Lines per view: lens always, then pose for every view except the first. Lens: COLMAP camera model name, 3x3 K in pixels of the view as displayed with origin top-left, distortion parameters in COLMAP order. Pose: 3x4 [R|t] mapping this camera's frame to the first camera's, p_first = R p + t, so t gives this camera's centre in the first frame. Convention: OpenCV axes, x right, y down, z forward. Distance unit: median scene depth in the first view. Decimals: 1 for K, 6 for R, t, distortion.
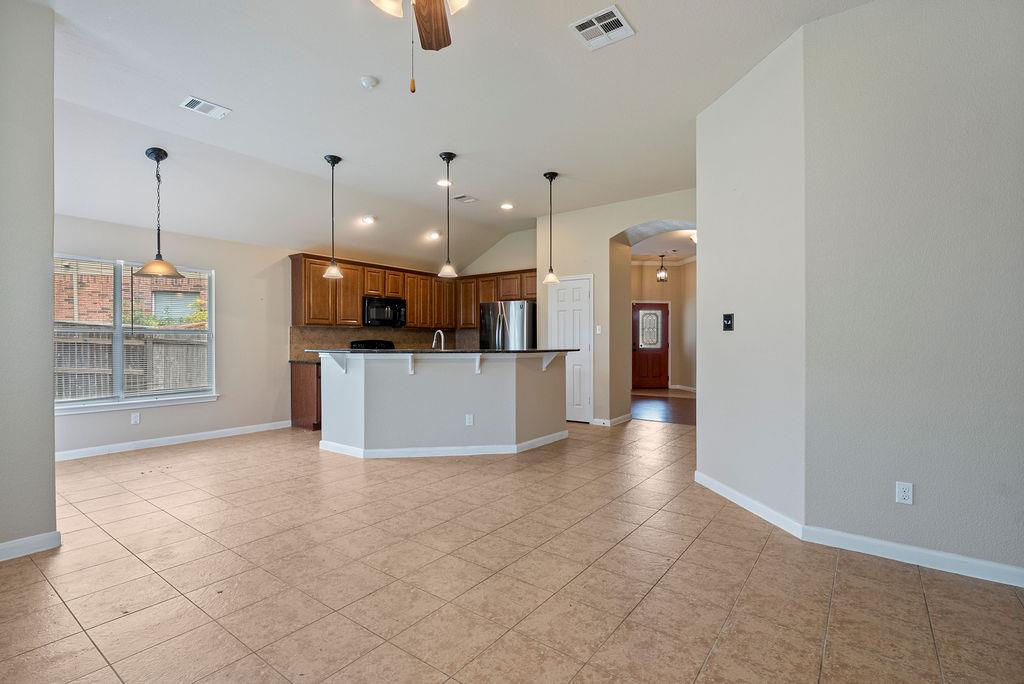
lens RADIAL K [[478.4, 0, 521.3], [0, 478.4, 344.1], [0, 0, 1]] dist [-0.000641, -0.000520]
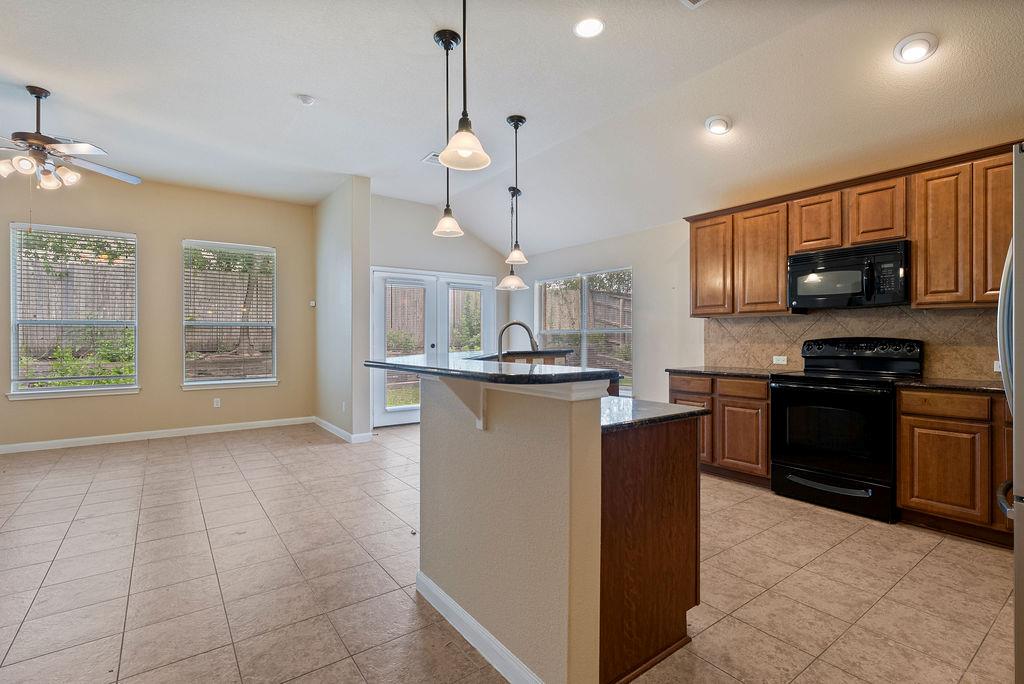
lens RADIAL K [[478.4, 0, 507.4], [0, 478.4, 335.3], [0, 0, 1]] dist [-0.000641, -0.000520]
pose [[-0.308550, -0.002452, -0.951205, 0.486737], [0.002040, 0.999993, -0.003240, -0.016705], [0.951206, -0.002940, -0.308543, 1.474087]]
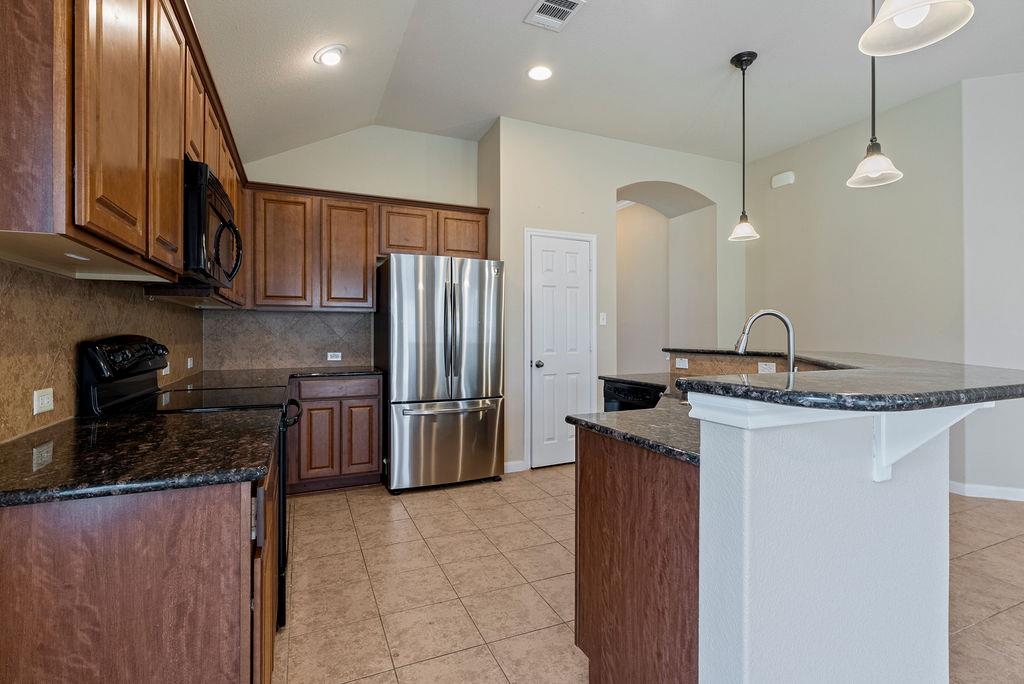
lens RADIAL K [[478.4, 0, 508.6], [0, 478.4, 335.0], [0, 0, 1]] dist [-0.000641, -0.000520]
pose [[0.503812, 0.000955, 0.863813, -0.786904], [0.007291, 0.999959, -0.005358, -0.008278], [-0.863783, 0.008998, 0.503784, 1.244117]]
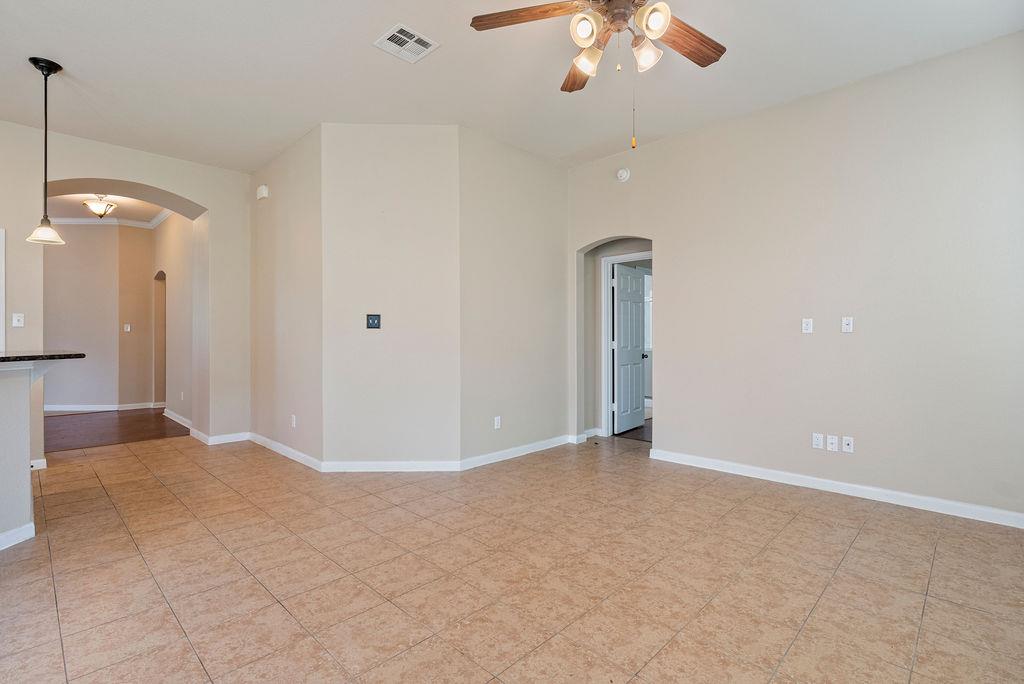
lens RADIAL K [[478.4, 0, 511.1], [0, 478.4, 338.0], [0, 0, 1]] dist [-0.000641, -0.000520]
pose [[0.140056, -0.002472, 0.990141, -0.593302], [0.008746, 0.999961, 0.001260, -0.003389], [-0.990105, 0.008483, 0.140072, 0.434546]]
